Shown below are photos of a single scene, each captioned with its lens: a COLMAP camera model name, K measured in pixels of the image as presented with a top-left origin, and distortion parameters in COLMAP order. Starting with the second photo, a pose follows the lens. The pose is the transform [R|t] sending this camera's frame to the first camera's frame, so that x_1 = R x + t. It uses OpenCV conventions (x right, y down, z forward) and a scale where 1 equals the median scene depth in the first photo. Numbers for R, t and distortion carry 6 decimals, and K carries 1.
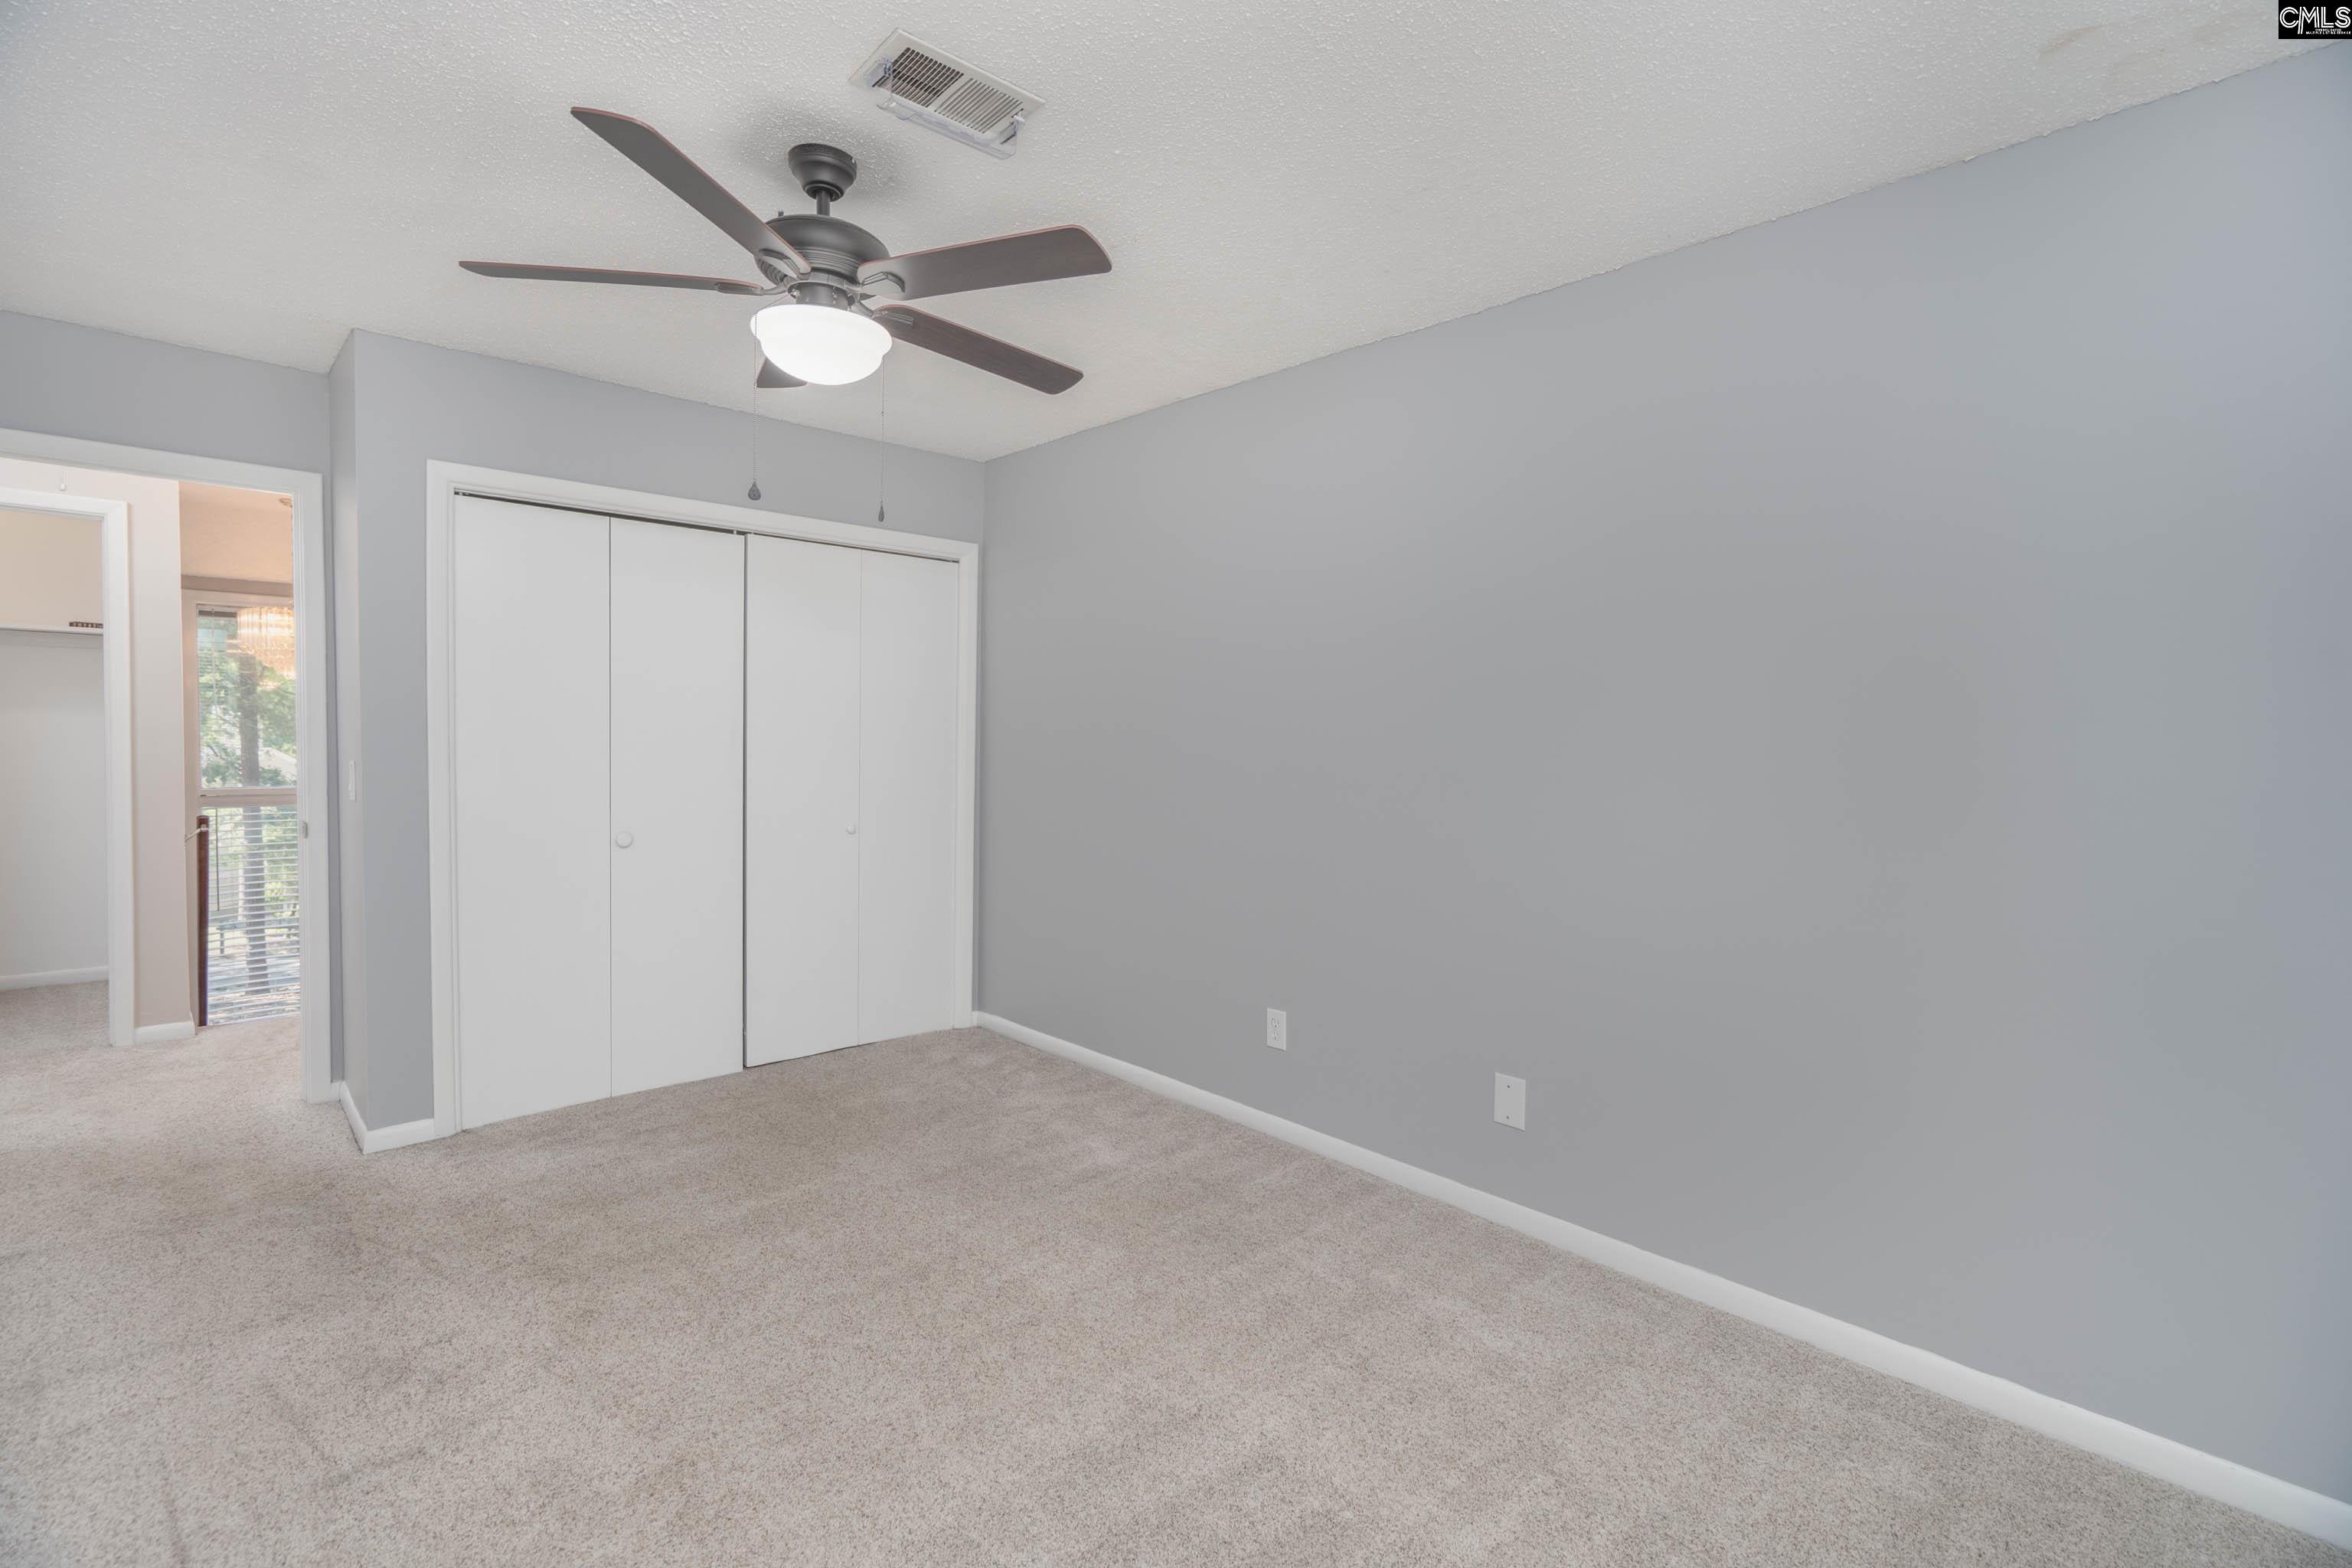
lens RADIAL K [[1052.5, 0, 1161.8], [0, 1052.5, 772.4], [0, 0, 1]] dist [-0.001710, 0.000424]
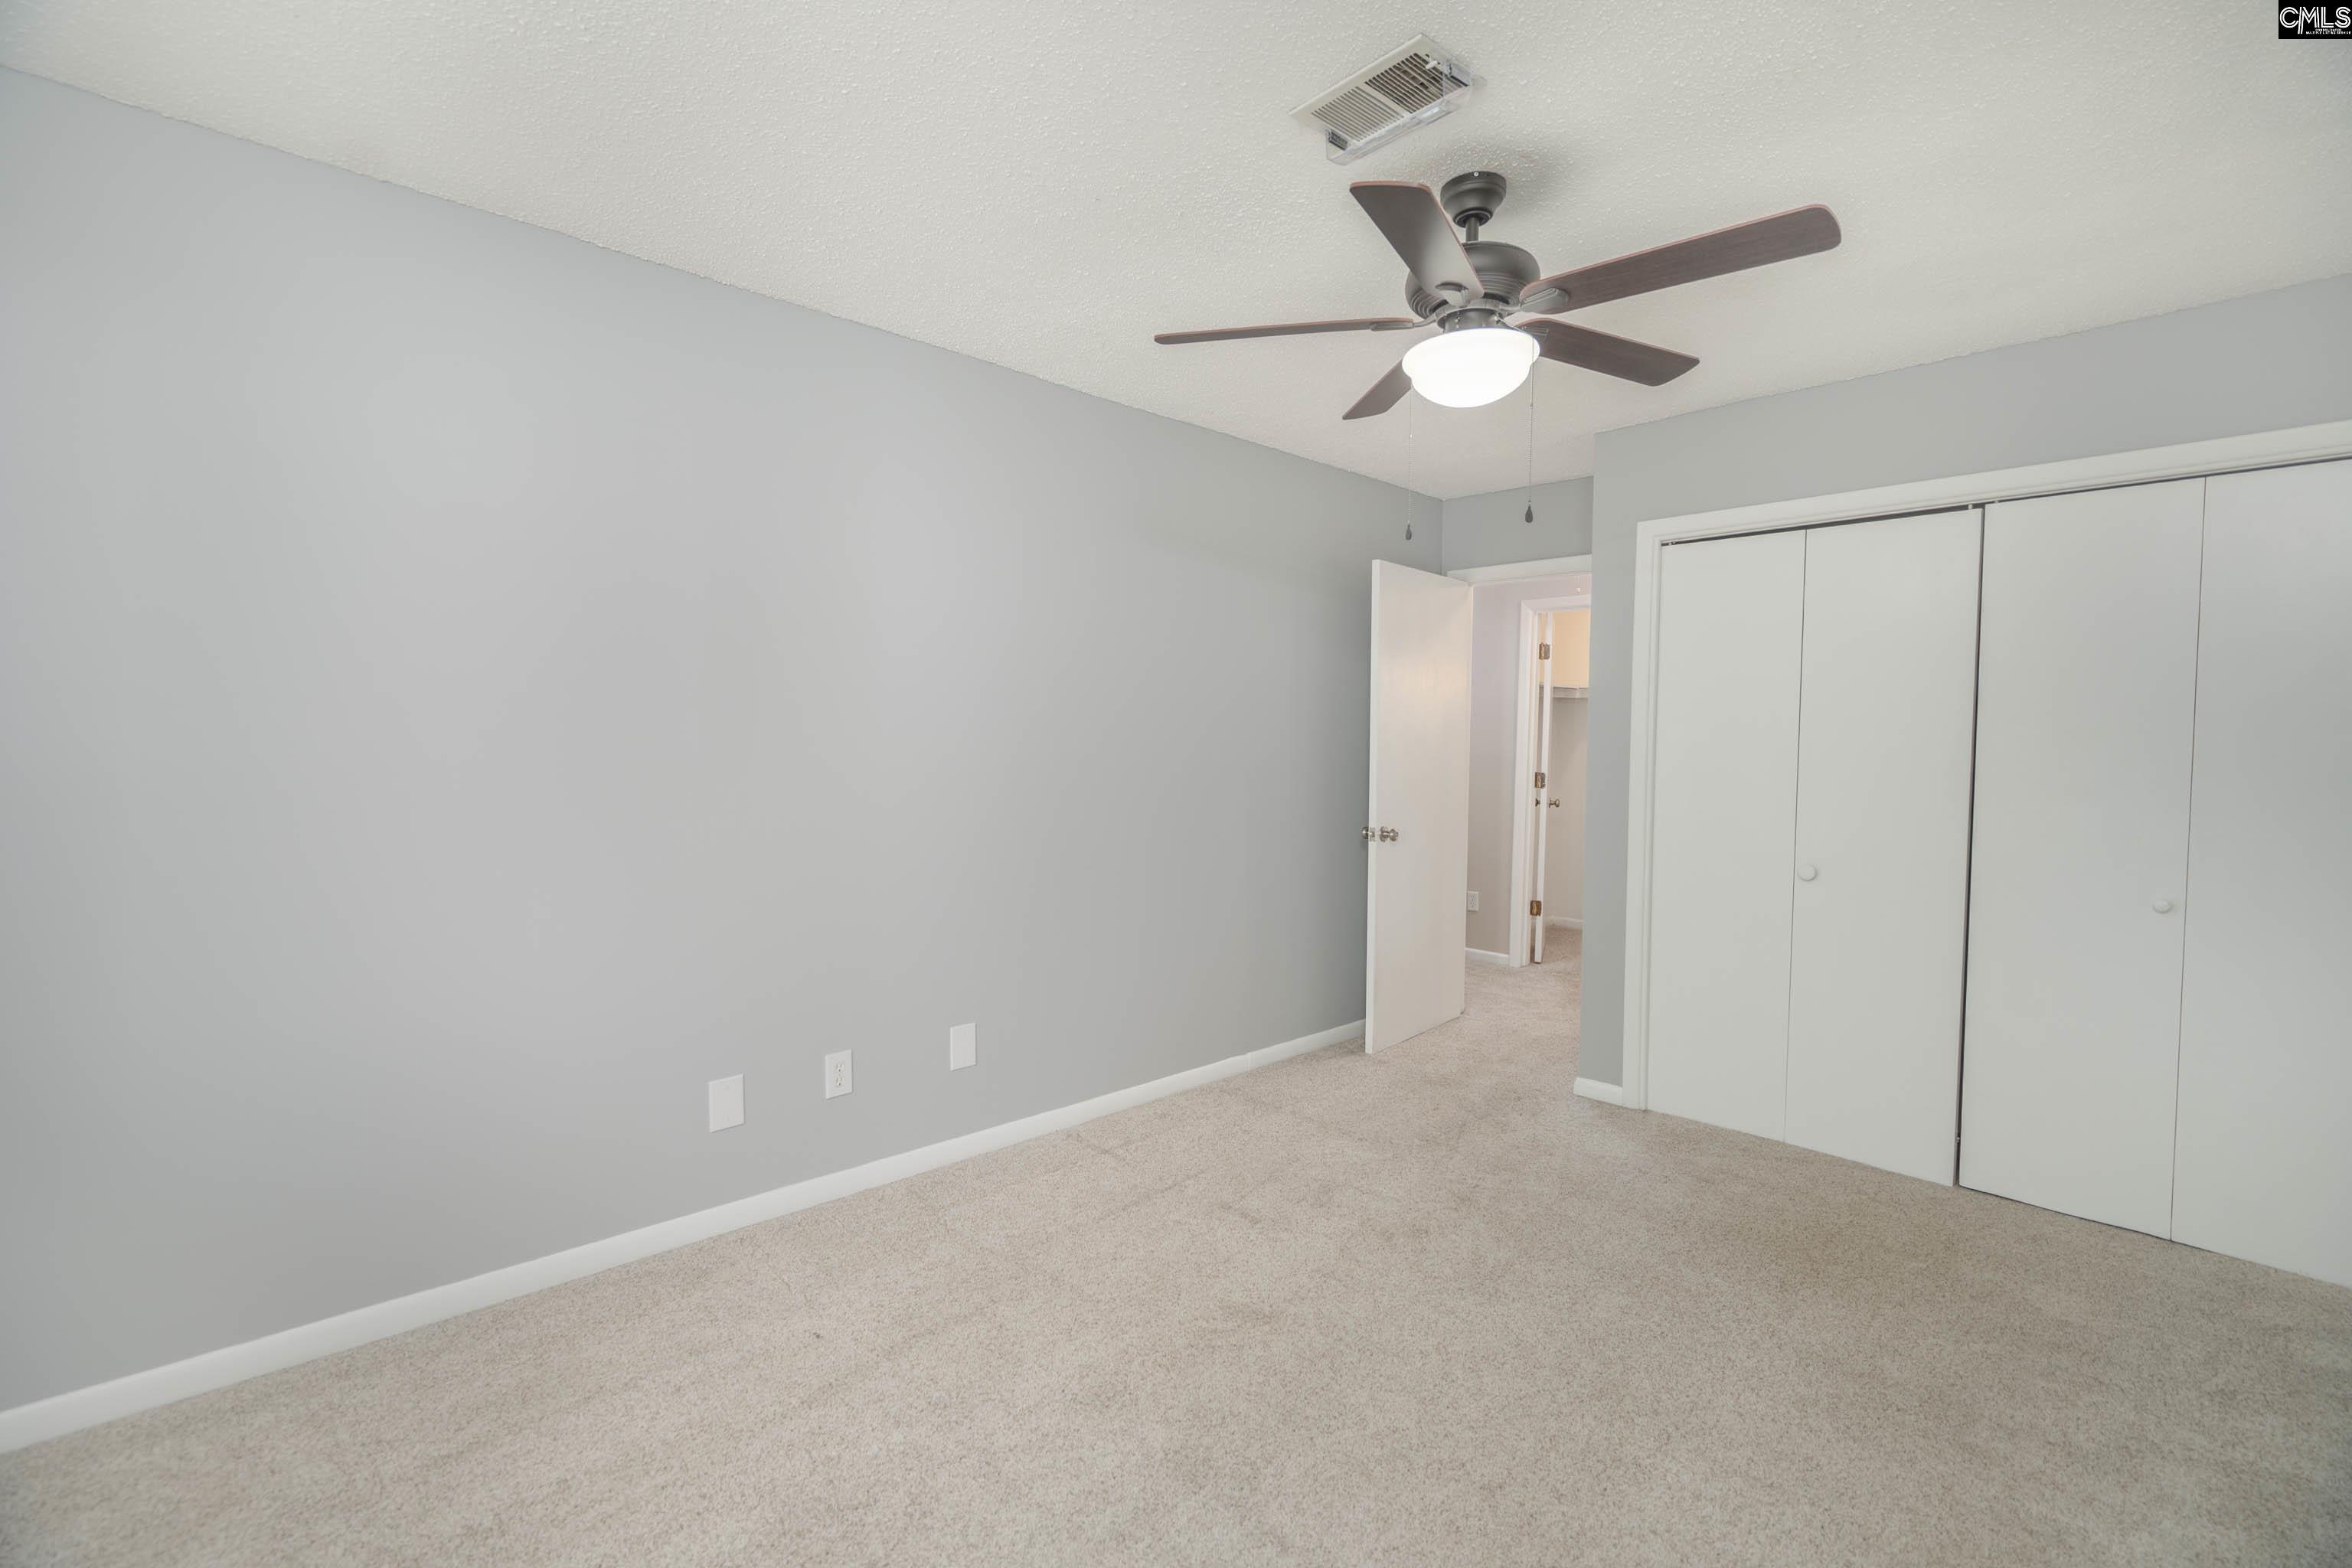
lens RADIAL K [[1052.5, 0, 1161.8], [0, 1052.5, 772.4], [0, 0, 1]] dist [-0.001710, 0.000424]
pose [[0.004389, 0.015669, -0.999868, 0.469318], [-0.047400, 0.998757, 0.015443, -0.013334], [0.998866, 0.047326, 0.005127, 0.476408]]
